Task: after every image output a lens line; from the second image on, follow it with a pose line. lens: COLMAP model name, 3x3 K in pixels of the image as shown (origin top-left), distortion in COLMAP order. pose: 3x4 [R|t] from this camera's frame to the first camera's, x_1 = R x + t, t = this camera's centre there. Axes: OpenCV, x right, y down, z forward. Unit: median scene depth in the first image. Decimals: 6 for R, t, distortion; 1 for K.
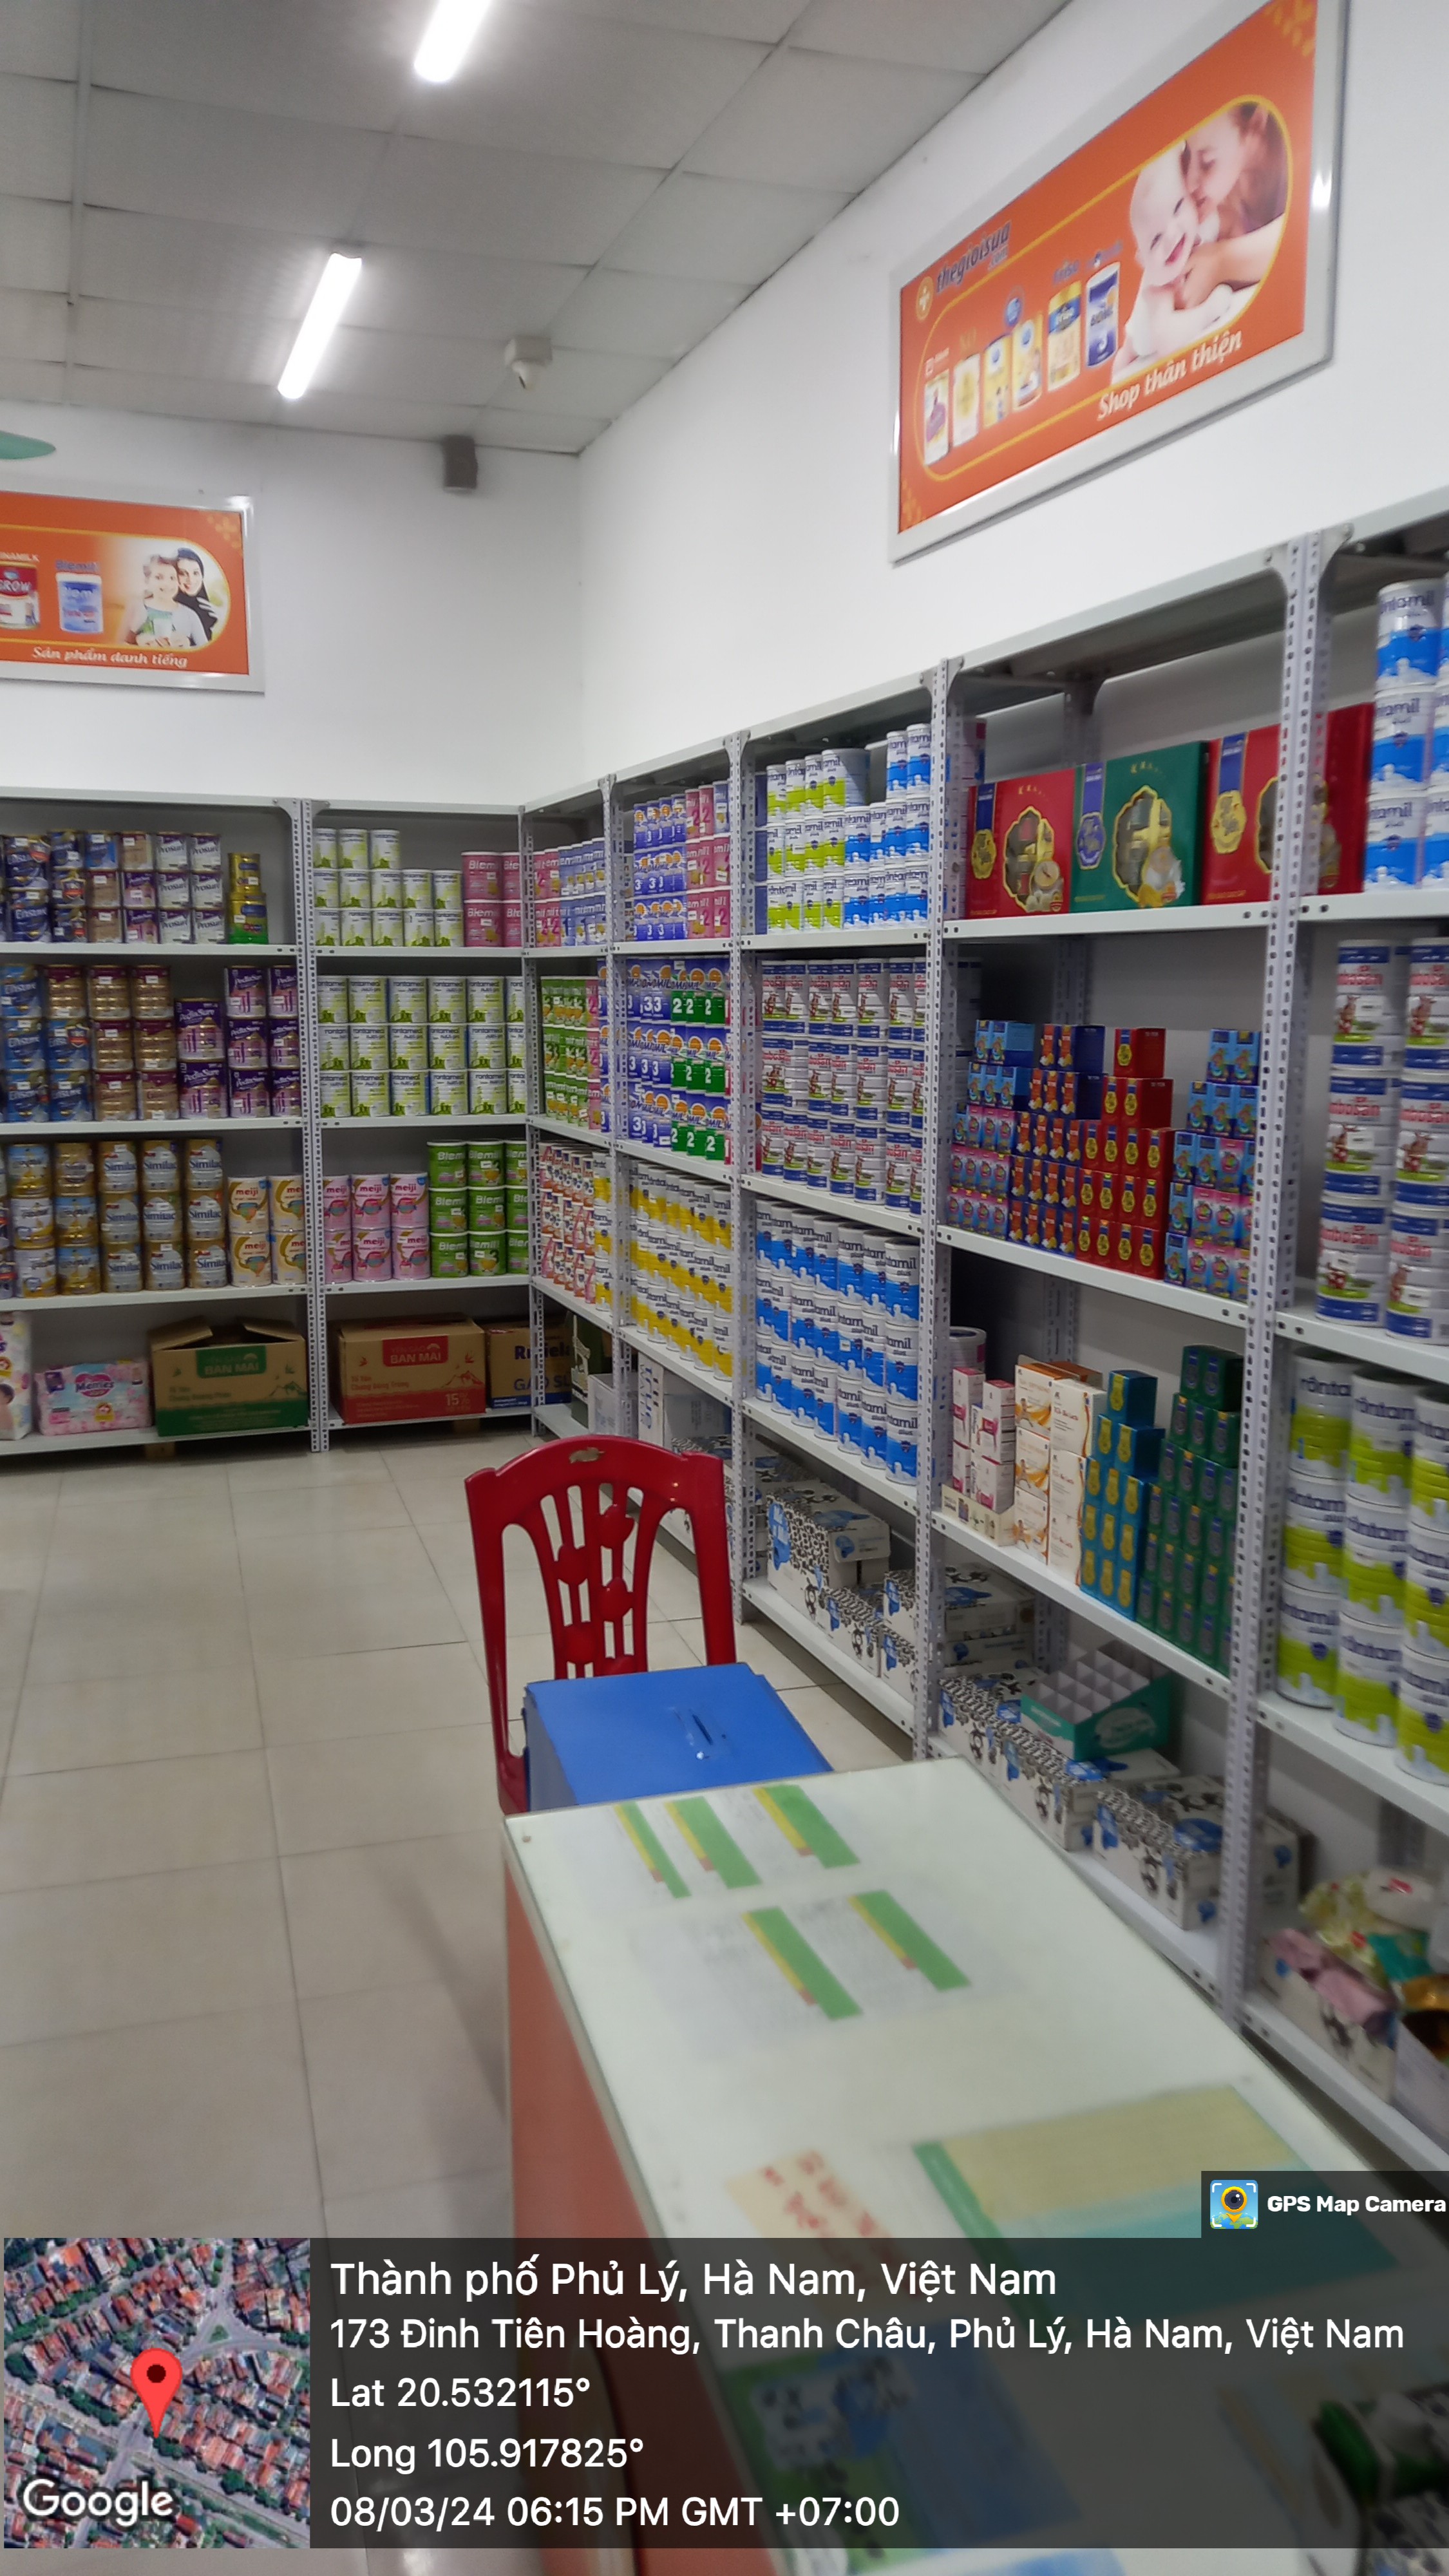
lens RADIAL K [[1857.4, 0, 713.5], [0, 1857.4, 1271.1], [0, 0, 1]] dist [0.070059, -0.066333]
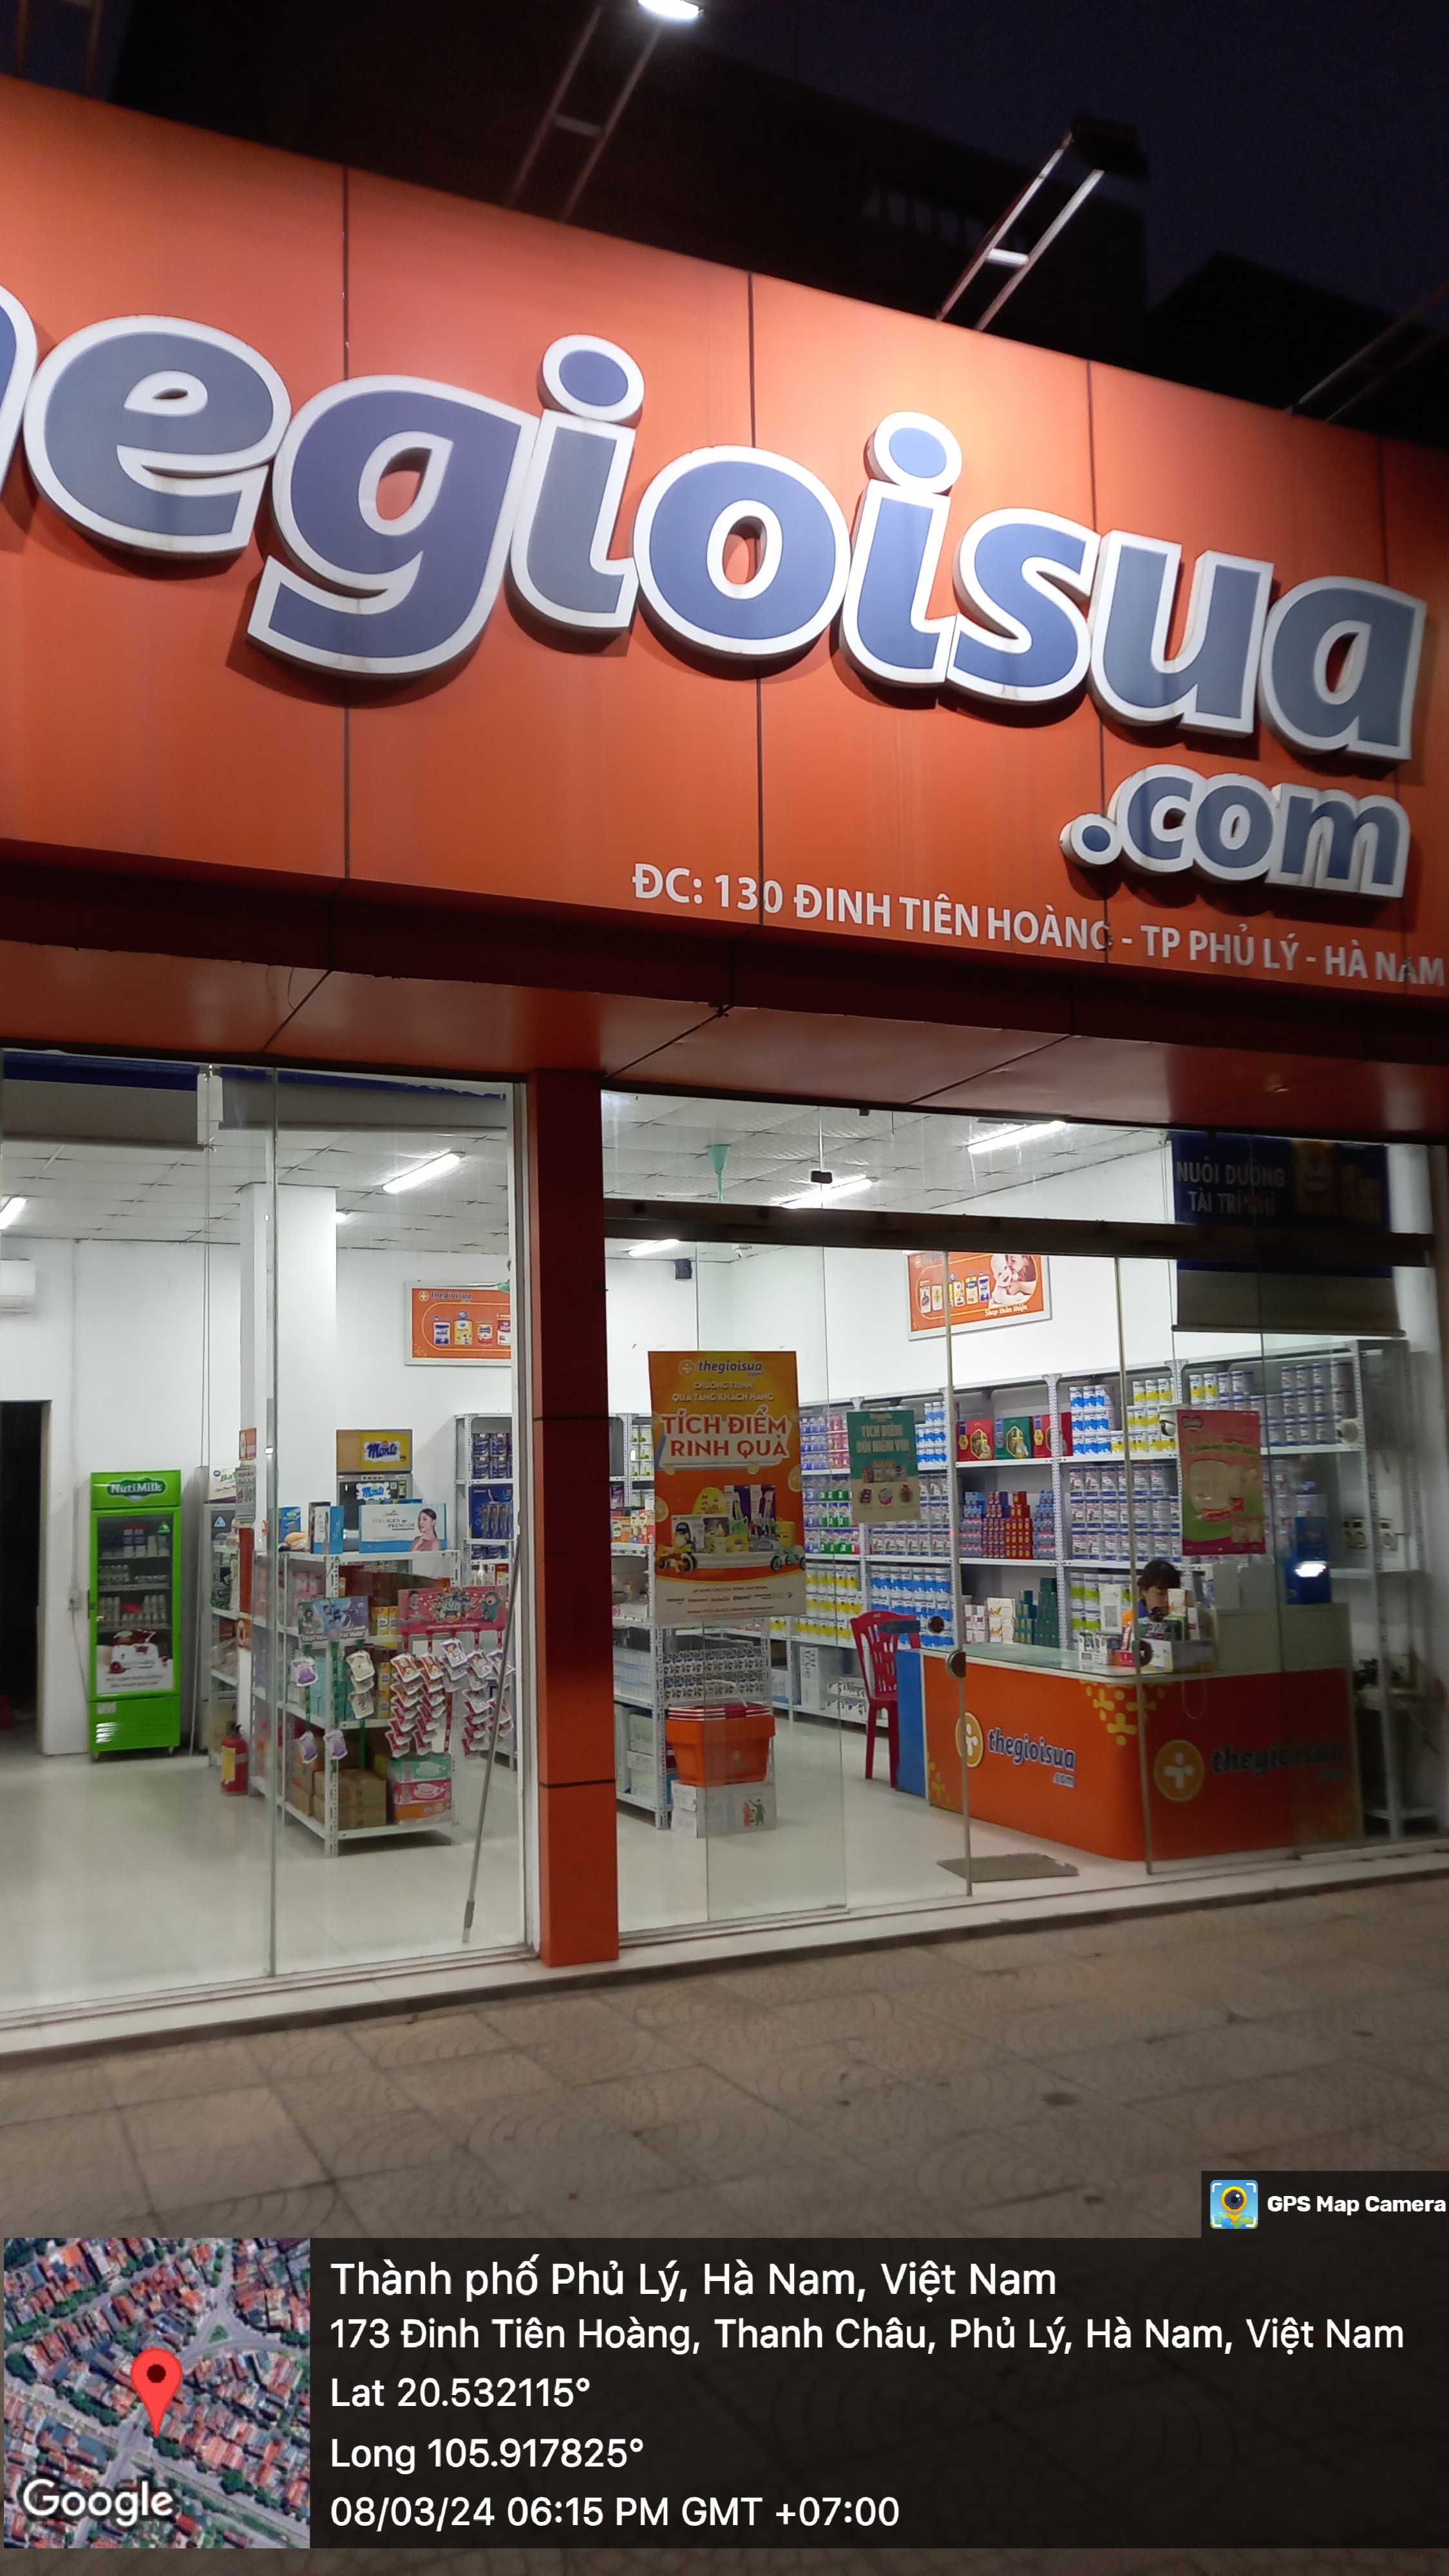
lens RADIAL K [[1857.4, 0, 713.5], [0, 1857.4, 1271.1], [0, 0, 1]] dist [0.070059, -0.066333]
pose [[0.992326, -0.010000, 0.123243, -0.781801], [0.043752, 0.960638, -0.274335, 0.414249], [-0.115648, 0.277622, 0.953704, -2.435233]]
